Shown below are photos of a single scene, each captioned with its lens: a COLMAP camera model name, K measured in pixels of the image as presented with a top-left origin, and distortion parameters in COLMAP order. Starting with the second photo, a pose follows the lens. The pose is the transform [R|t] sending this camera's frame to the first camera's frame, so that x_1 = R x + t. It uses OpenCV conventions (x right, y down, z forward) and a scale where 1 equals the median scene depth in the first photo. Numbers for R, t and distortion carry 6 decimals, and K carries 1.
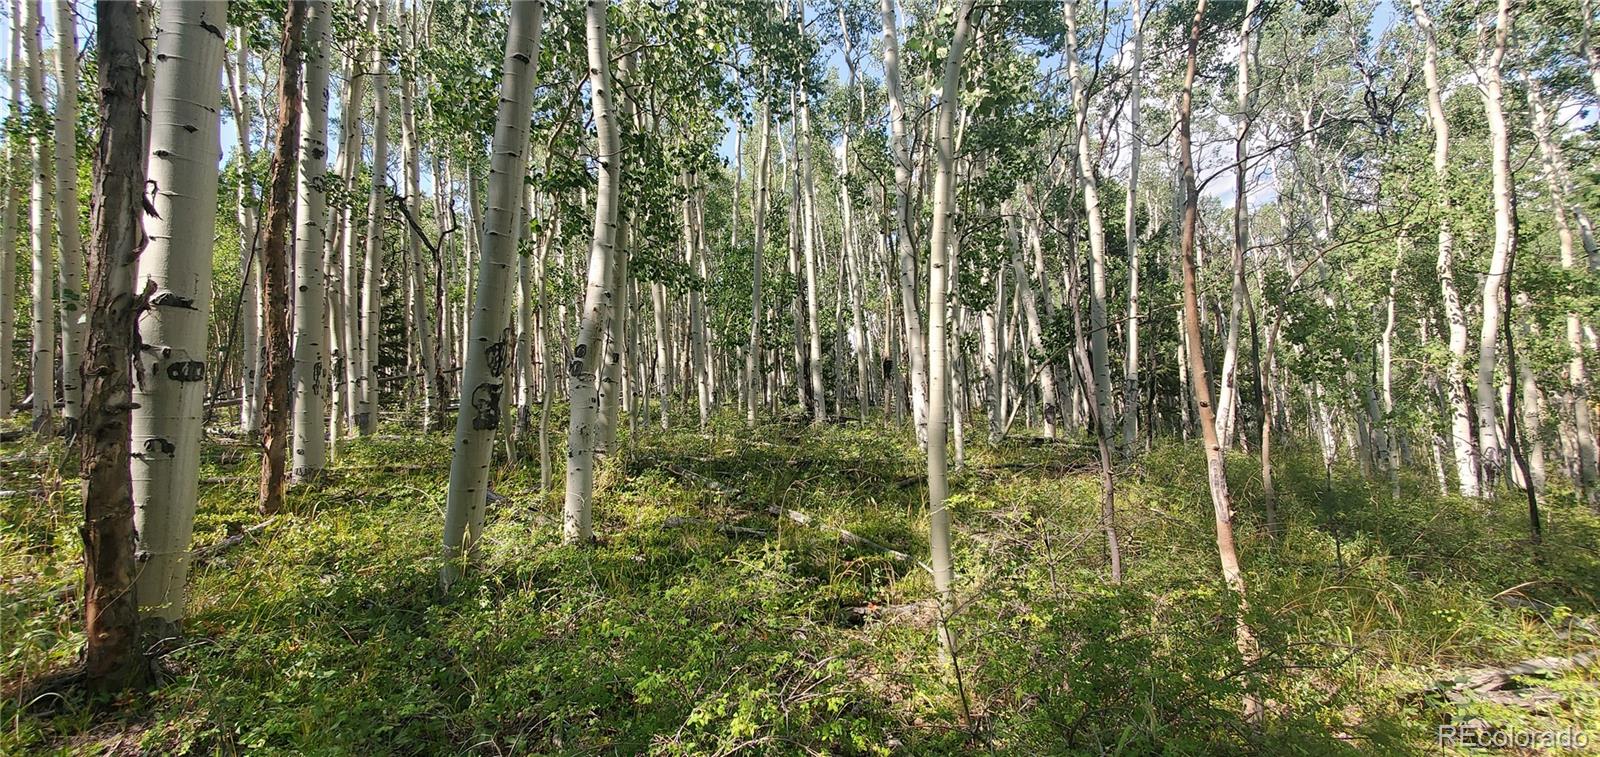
lens RADIAL K [[613.5, 0, 796.7], [0, 613.5, 383.1], [0, 0, 1]] dist [0.000358, 0.000210]
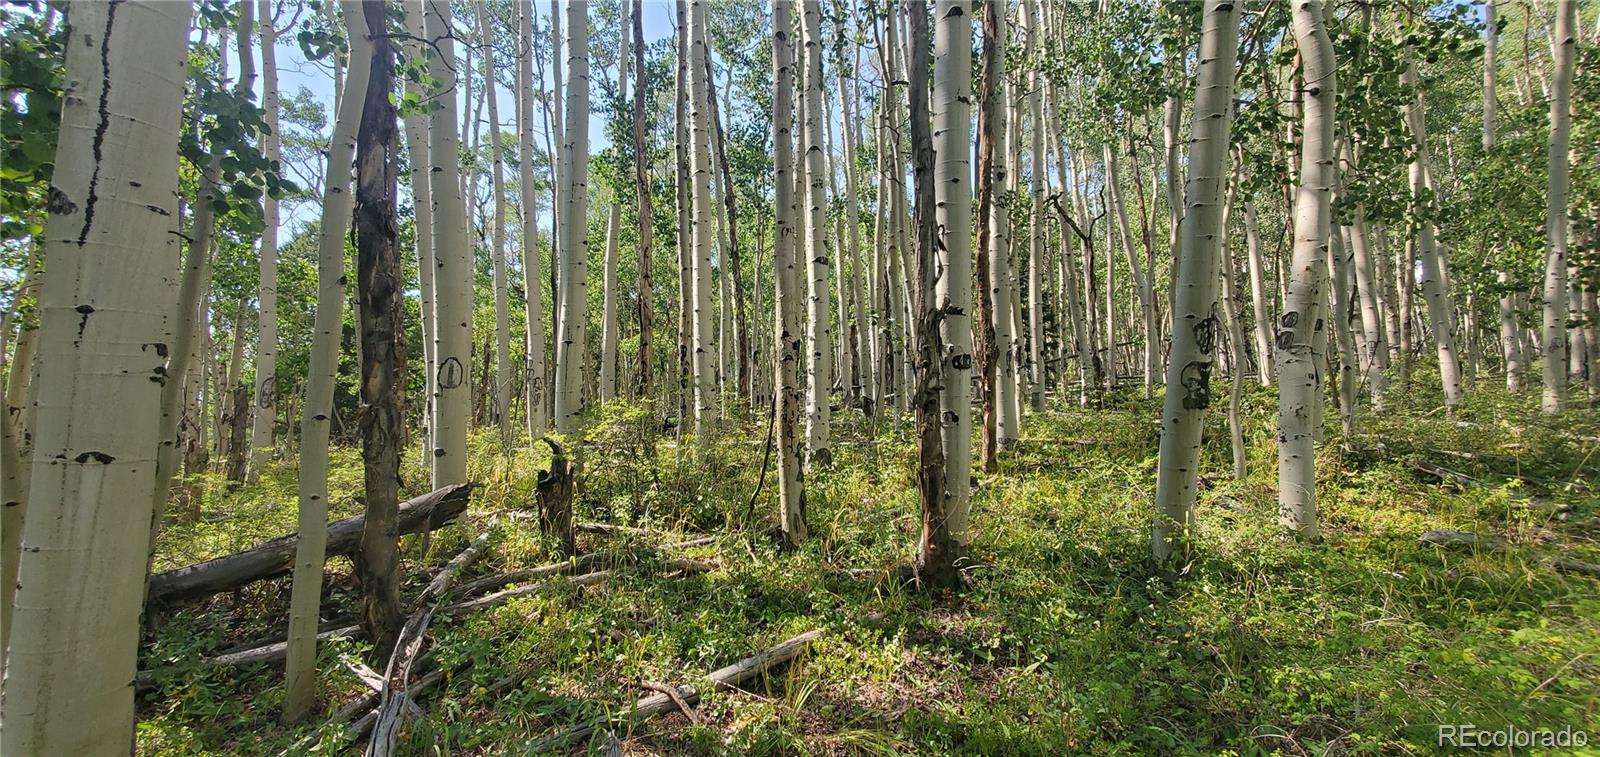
lens RADIAL K [[613.5, 0, 797.5], [0, 613.5, 380.5], [0, 0, 1]] dist [0.000358, 0.000210]
pose [[0.625982, -0.019412, -0.779596, -0.138618], [0.042370, 0.999060, 0.009144, -0.004951], [0.778685, -0.038755, 0.626217, -0.097611]]
